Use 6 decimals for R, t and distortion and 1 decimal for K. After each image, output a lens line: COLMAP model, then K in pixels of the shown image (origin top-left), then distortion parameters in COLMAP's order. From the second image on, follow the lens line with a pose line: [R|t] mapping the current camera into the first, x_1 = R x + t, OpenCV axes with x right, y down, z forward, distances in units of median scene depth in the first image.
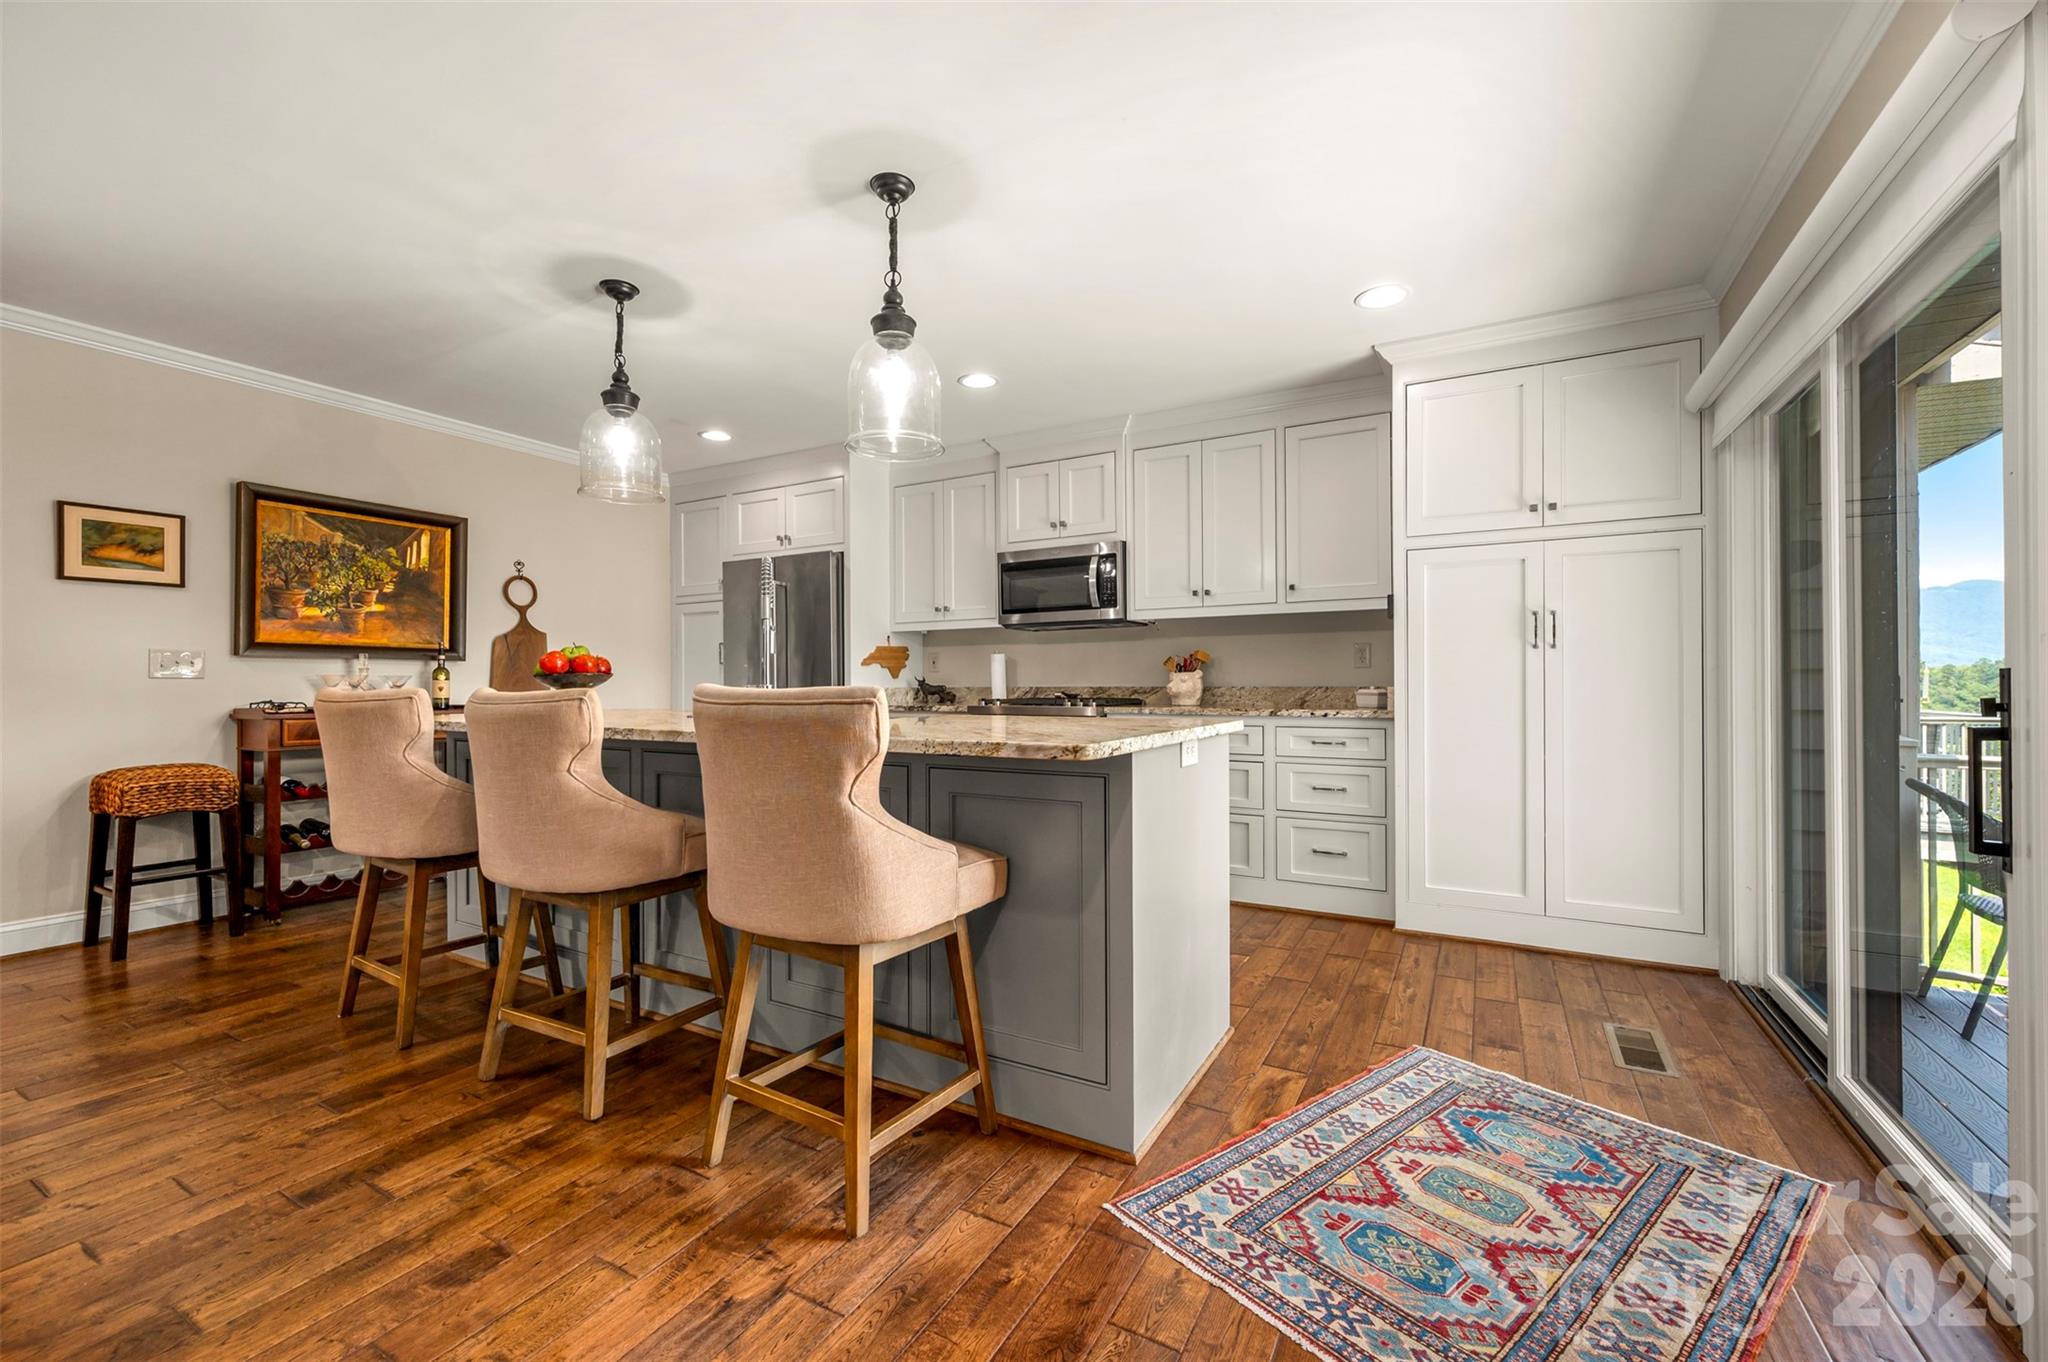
lens RADIAL K [[824.1, 0, 1028.1], [0, 824.1, 678.7], [0, 0, 1]] dist [-0.000386, -0.000035]
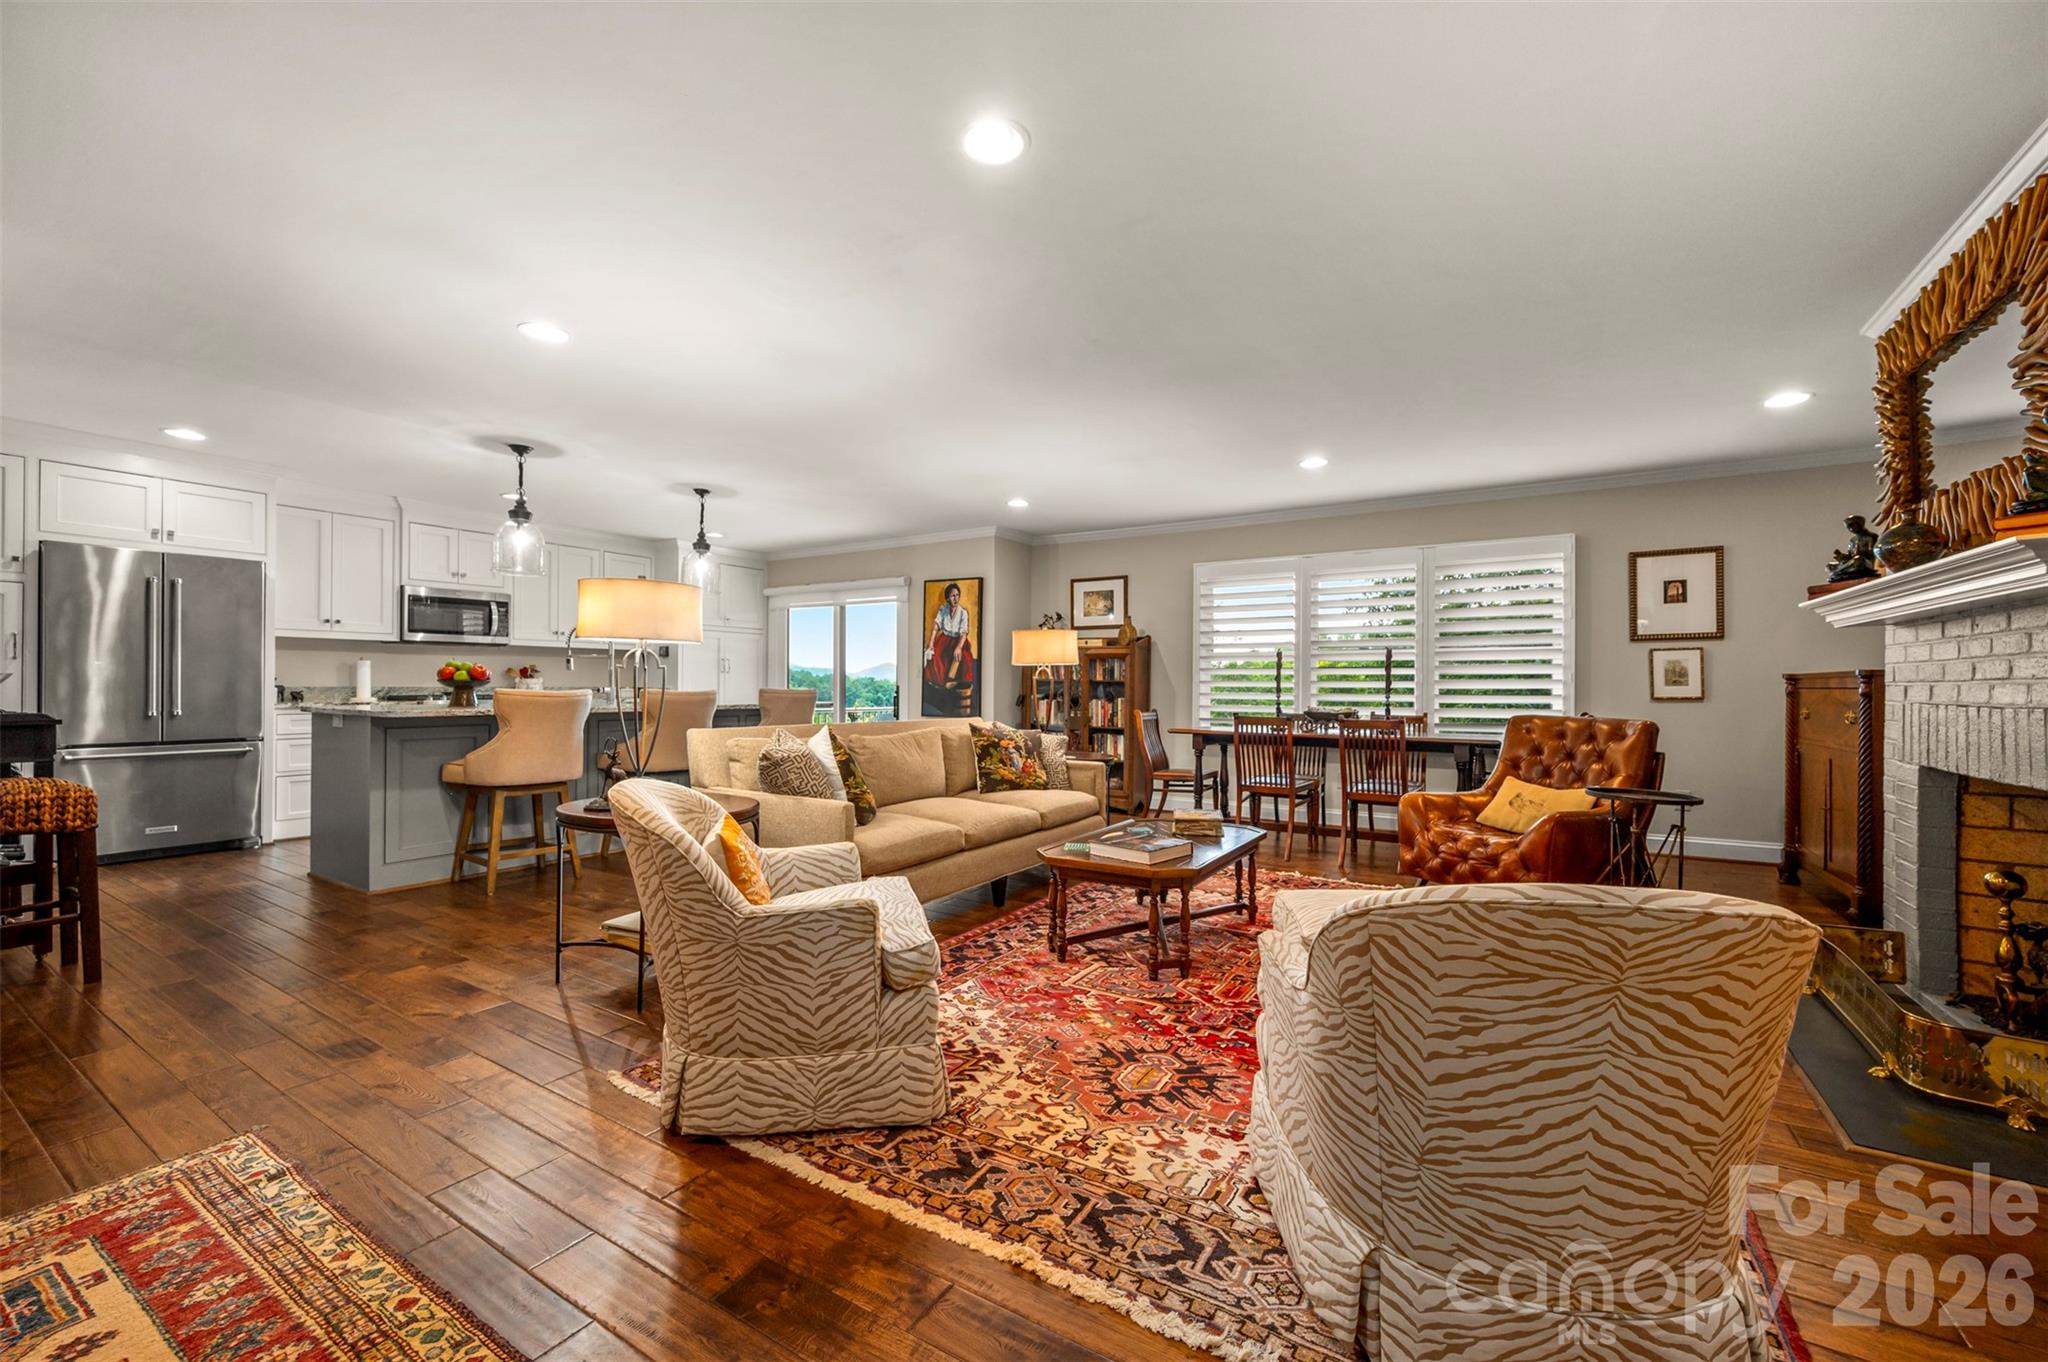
lens RADIAL K [[814.1, 0, 1027.6], [0, 814.1, 680.5], [0, 0, 1]] dist [-0.001274, 0.000385]
pose [[0.050805, 0.009445, 0.998664, -1.644243], [-0.014193, 0.999861, -0.008734, -0.005042], [-0.998608, -0.013730, 0.050932, -0.080961]]
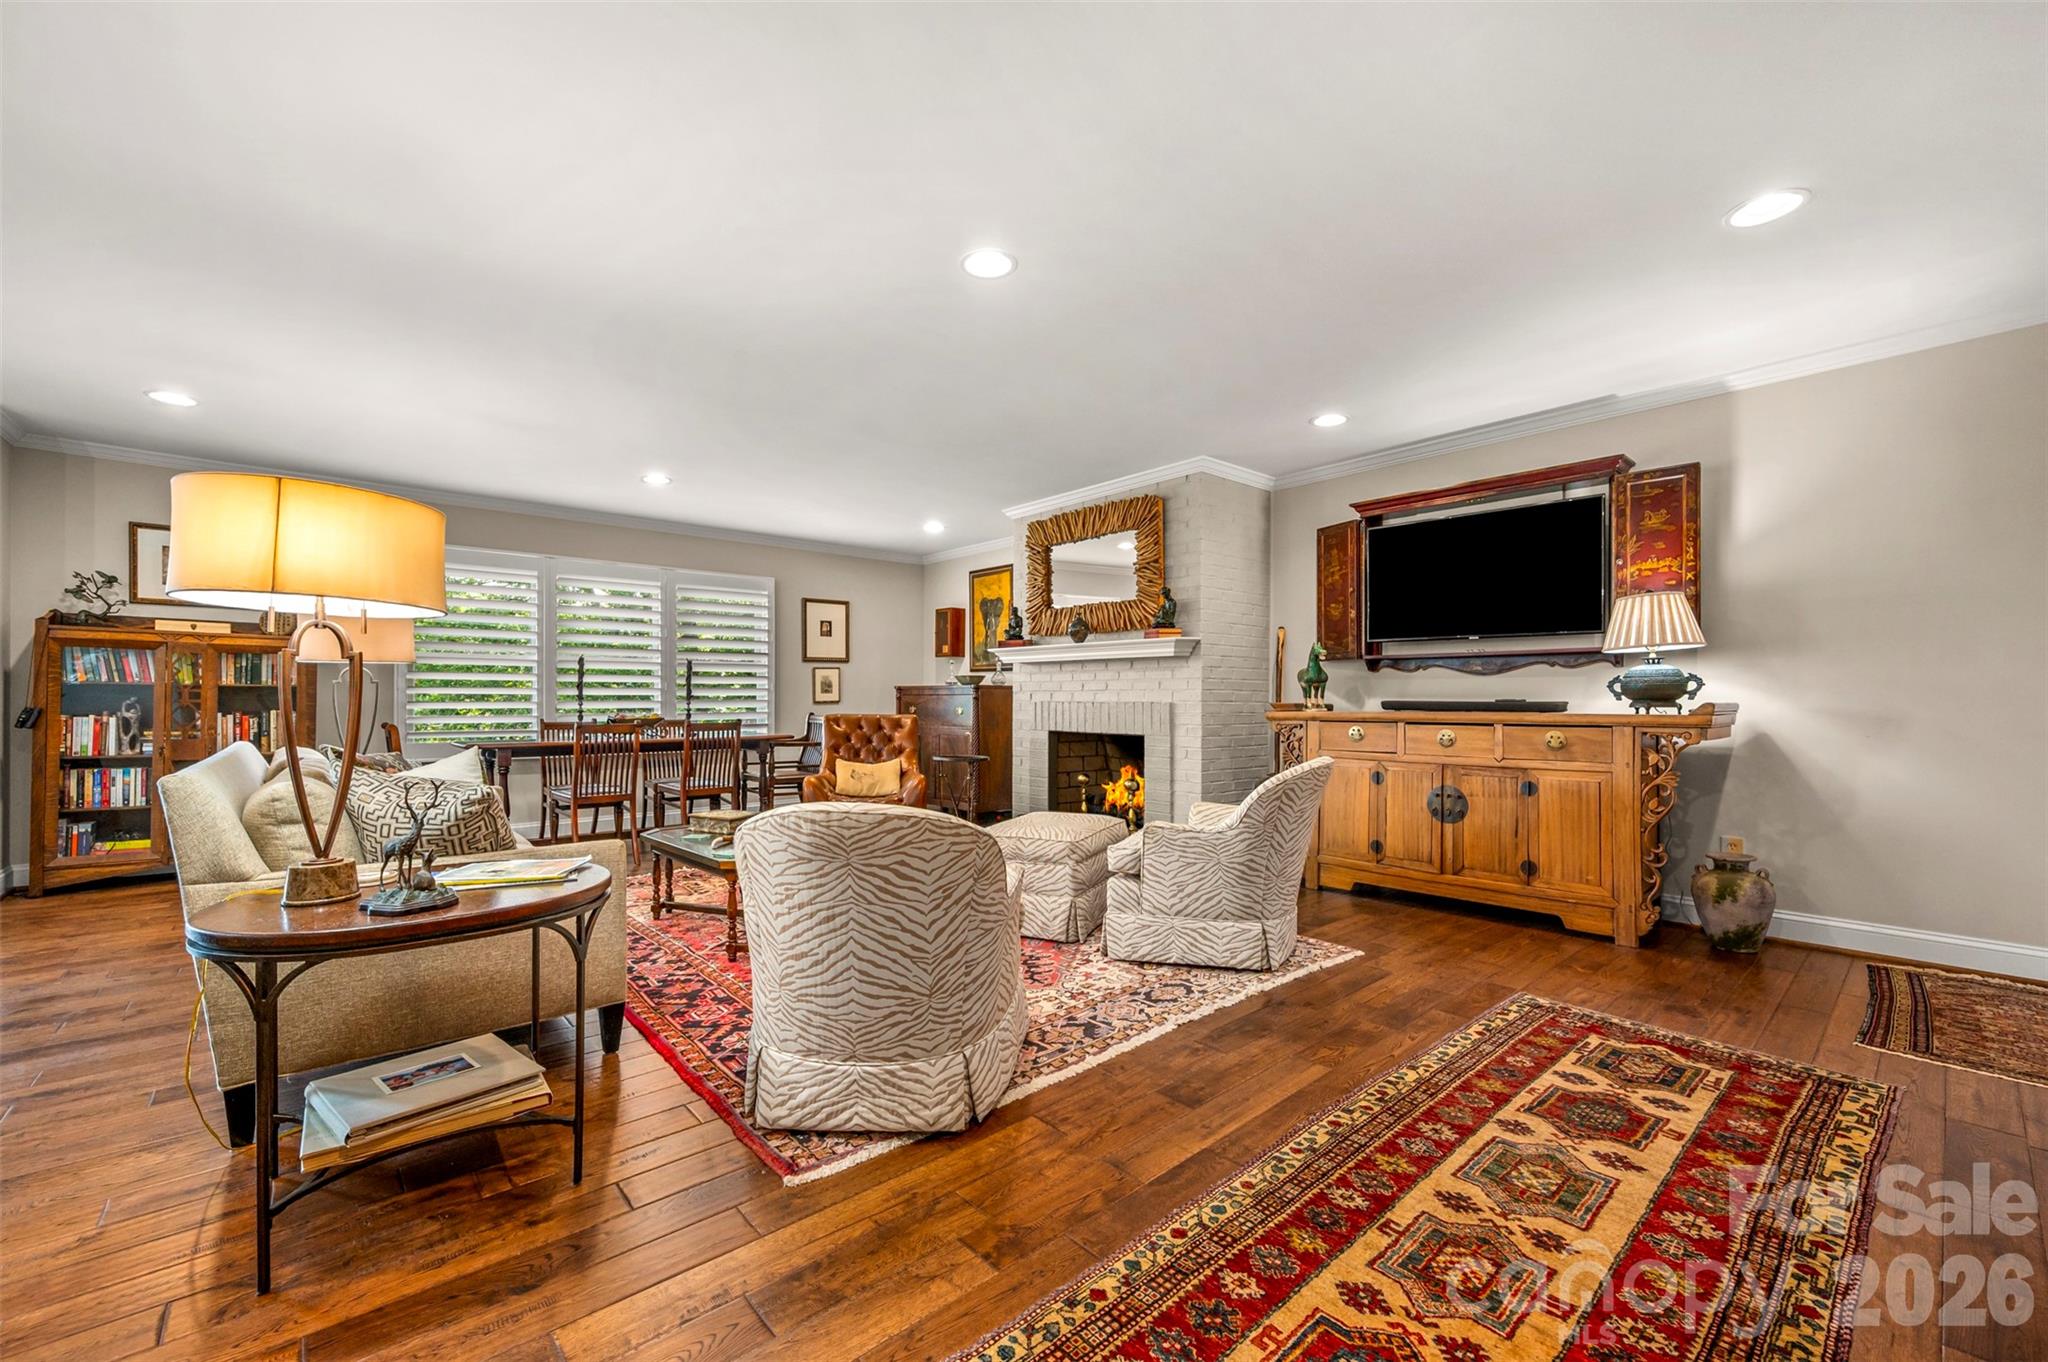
lens RADIAL K [[823.0, 0, 1026.7], [0, 823.0, 698.0], [0, 0, 1]] dist [0.000535, 0.000142]
pose [[-0.942643, 0.001316, 0.333800, -1.355842], [-0.002161, 0.999947, -0.010044, 0.006857], [-0.333796, -0.010189, -0.942590, 0.643795]]
